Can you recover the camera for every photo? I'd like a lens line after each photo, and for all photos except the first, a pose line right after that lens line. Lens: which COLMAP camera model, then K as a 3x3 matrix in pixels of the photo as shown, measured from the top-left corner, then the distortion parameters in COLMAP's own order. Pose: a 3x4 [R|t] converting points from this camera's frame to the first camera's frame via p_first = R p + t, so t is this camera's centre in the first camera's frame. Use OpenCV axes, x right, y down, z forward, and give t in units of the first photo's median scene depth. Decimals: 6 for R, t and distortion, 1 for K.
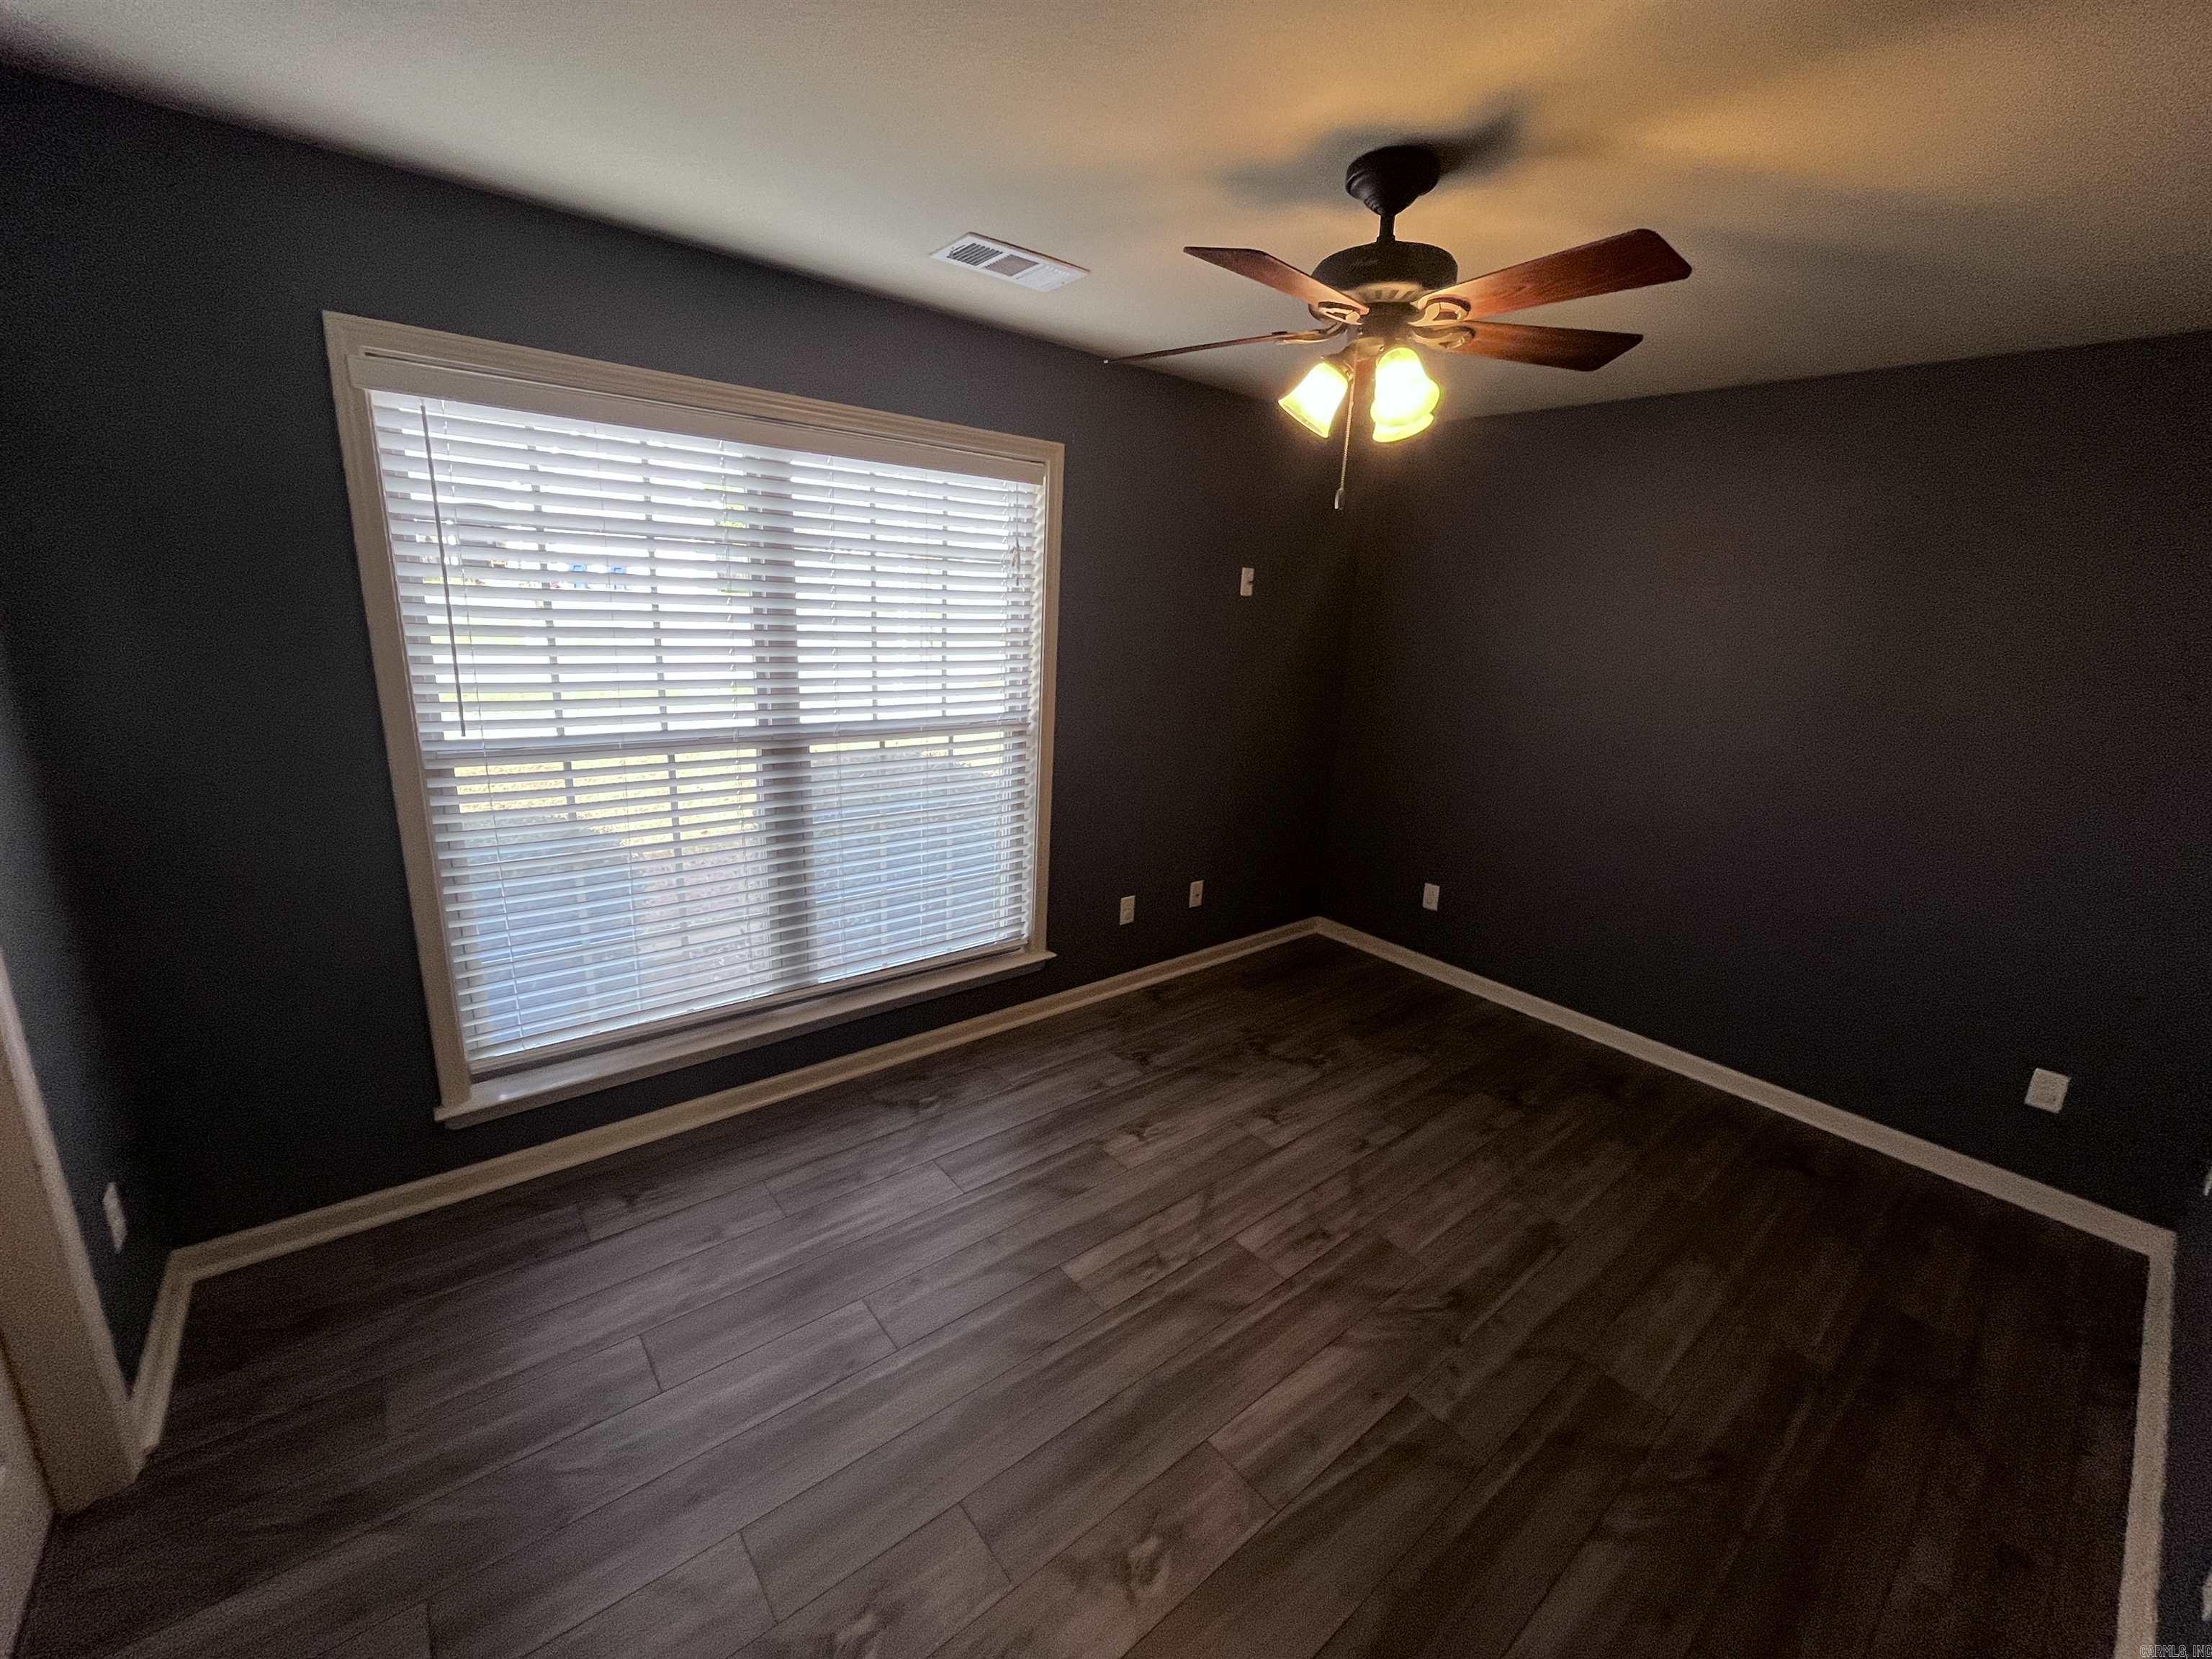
lens RADIAL K [[890.5, 0, 1104.6], [0, 890.5, 831.3], [0, 0, 1]] dist [-0.003432, -0.000287]
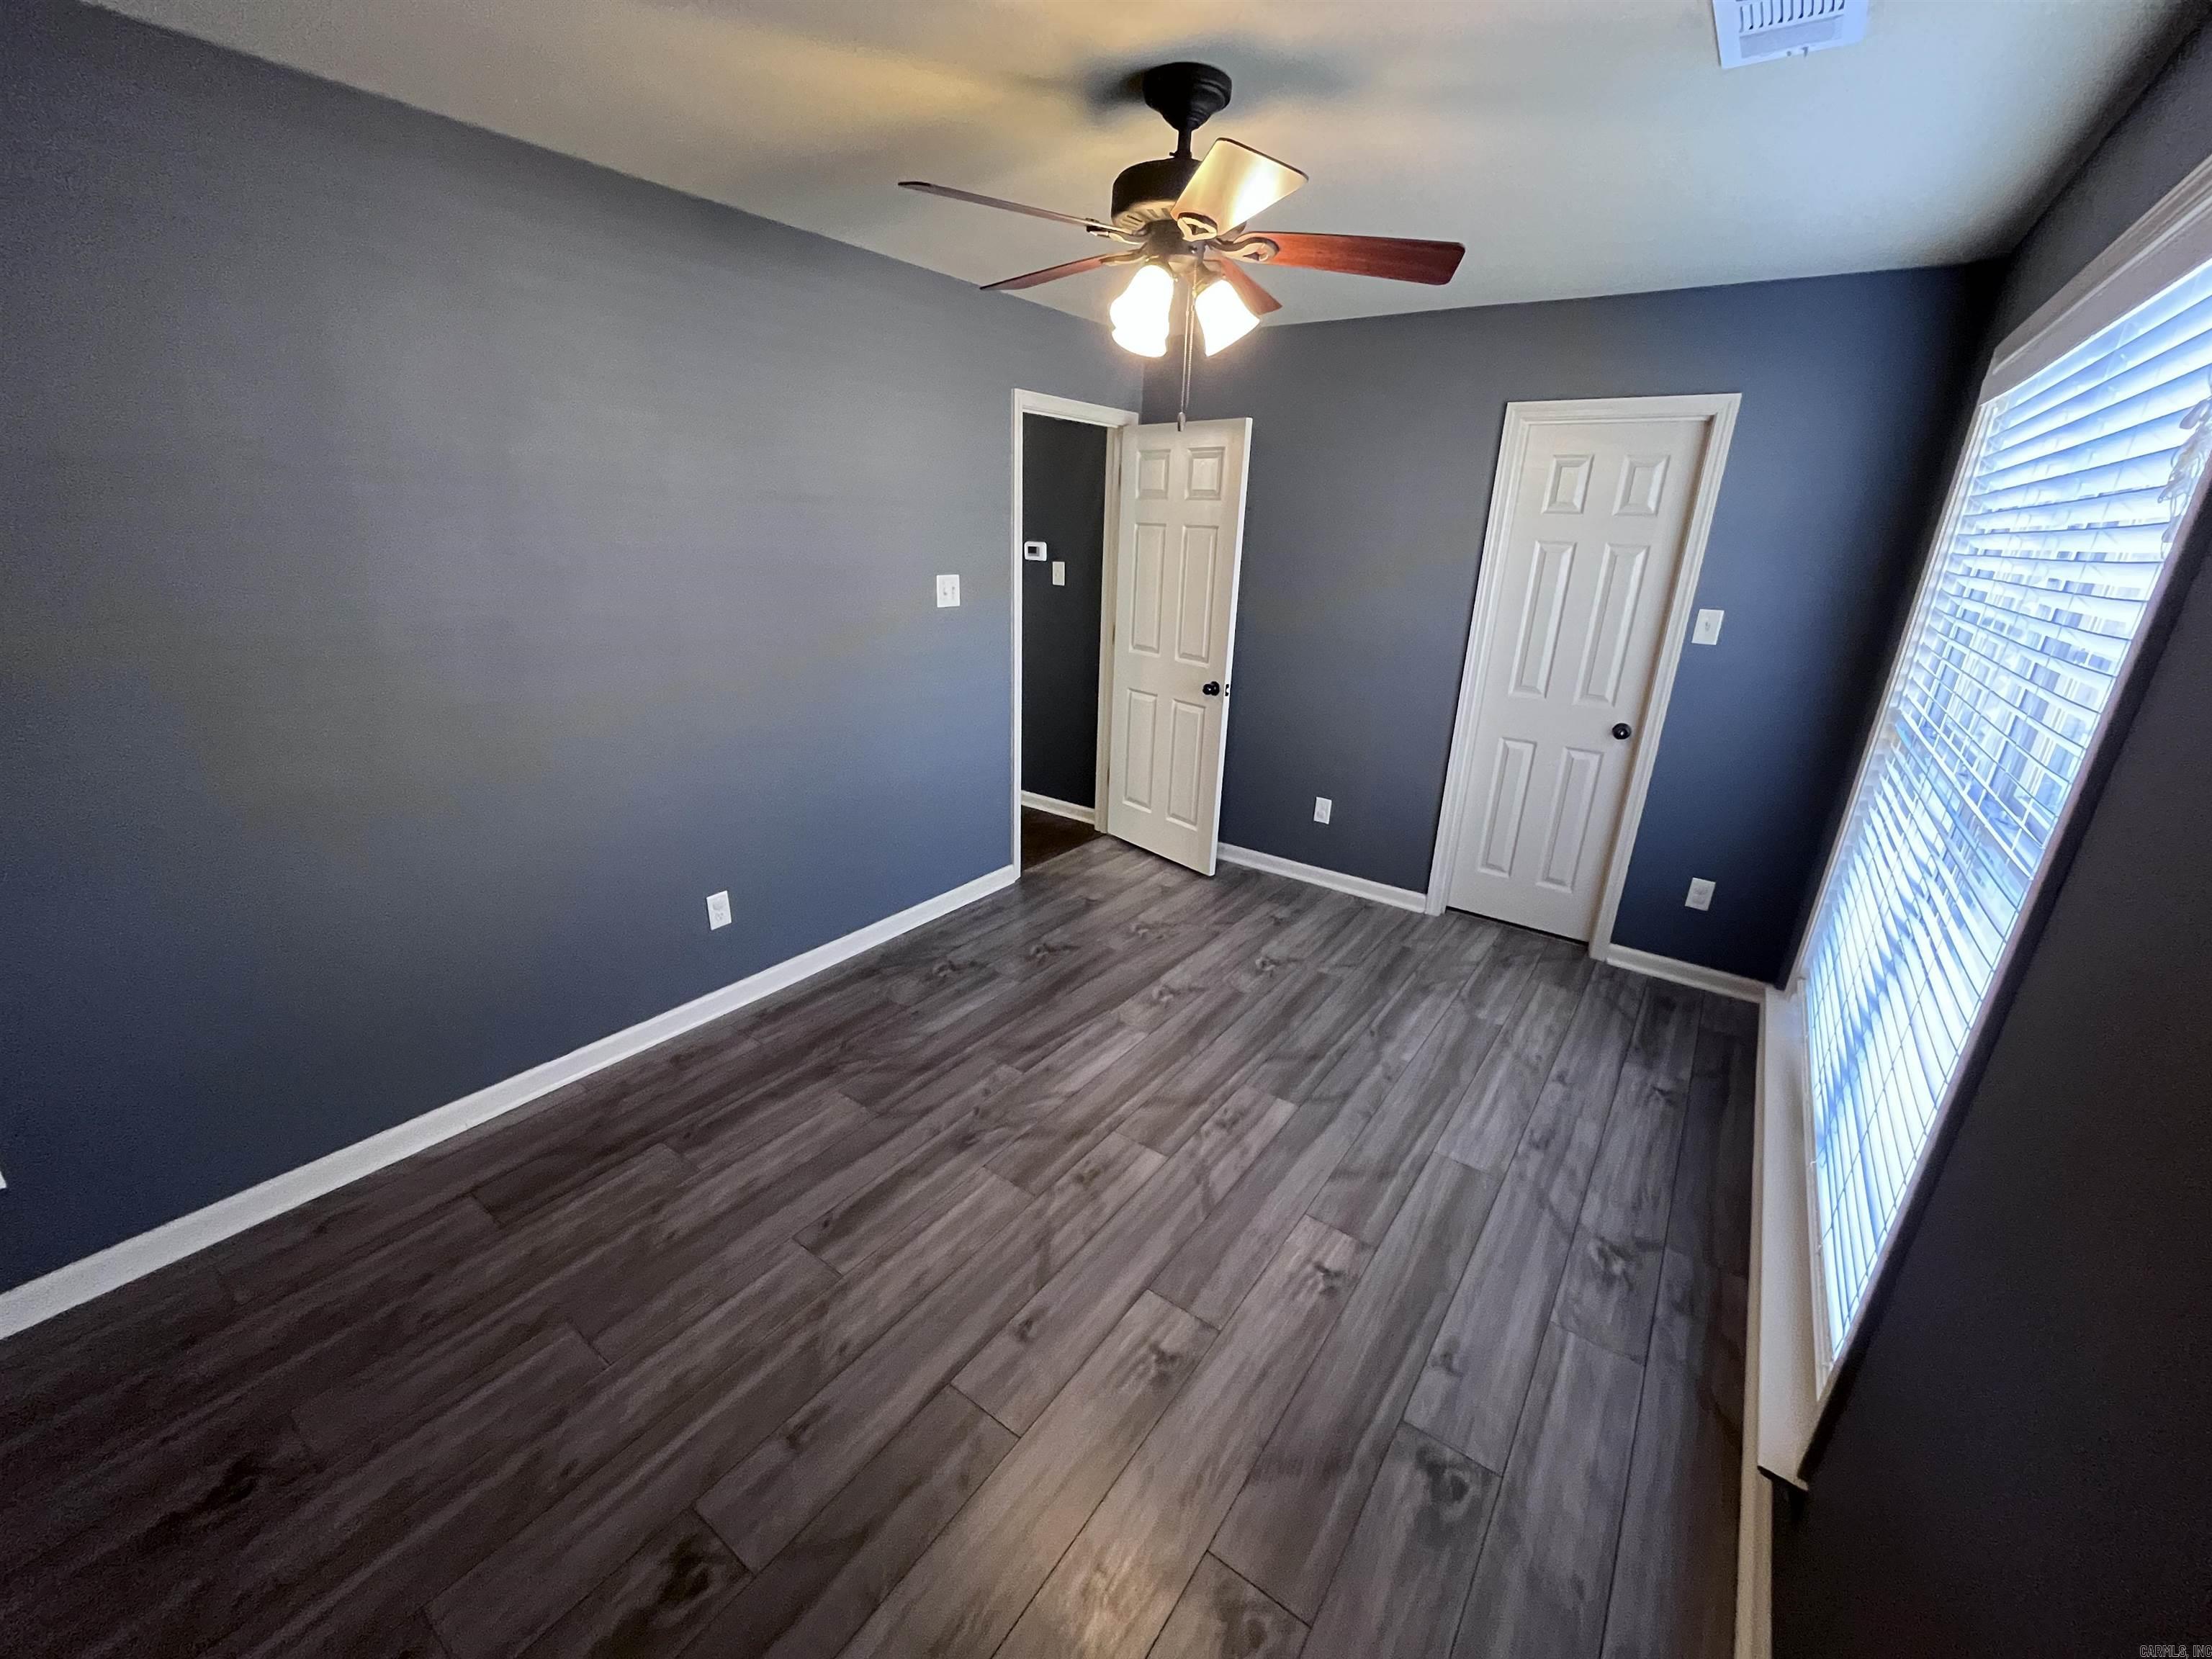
lens RADIAL K [[886.7, 0, 1102.6], [0, 886.7, 857.3], [0, 0, 1]] dist [-0.009799, -0.000124]
pose [[-0.962866, 0.014788, -0.269575, 0.503048], [-0.144957, 0.814052, 0.562411, -0.398381], [0.227765, 0.580603, -0.781679, 1.631823]]
